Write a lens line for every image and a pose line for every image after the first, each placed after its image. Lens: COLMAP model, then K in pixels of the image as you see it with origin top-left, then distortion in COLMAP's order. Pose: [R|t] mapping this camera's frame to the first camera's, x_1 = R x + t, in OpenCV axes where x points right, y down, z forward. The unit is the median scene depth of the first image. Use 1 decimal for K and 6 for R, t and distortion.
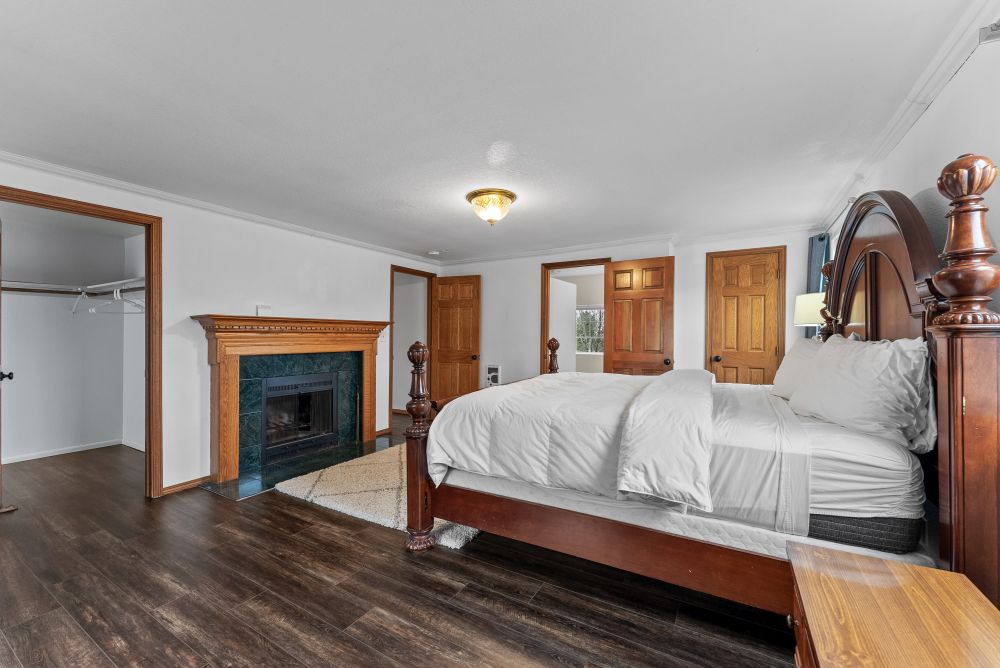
lens RADIAL K [[401.9, 0, 508.3], [0, 401.9, 332.8], [0, 0, 1]] dist [0.005826, -0.000605]
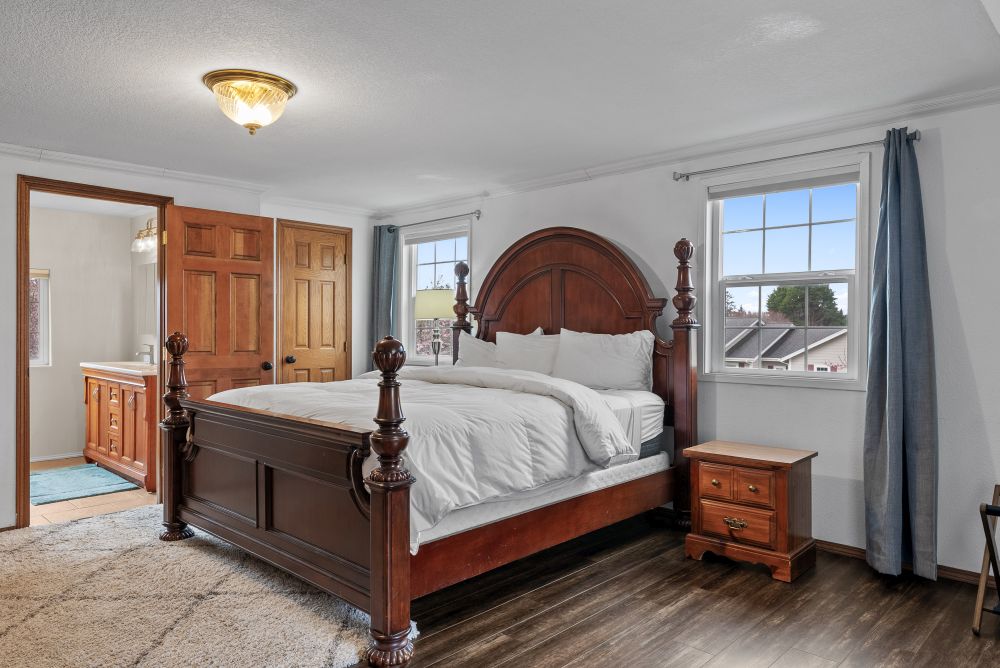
lens RADIAL K [[672.5, 0, 500.5], [0, 672.5, 332.0], [0, 0, 1]] dist [0.002375, 0.002896]
pose [[0.232354, 0.001245, 0.972630, -1.369461], [-0.008498, 0.999964, 0.000750, 0.016375], [-0.972594, -0.008440, 0.232356, 0.671993]]
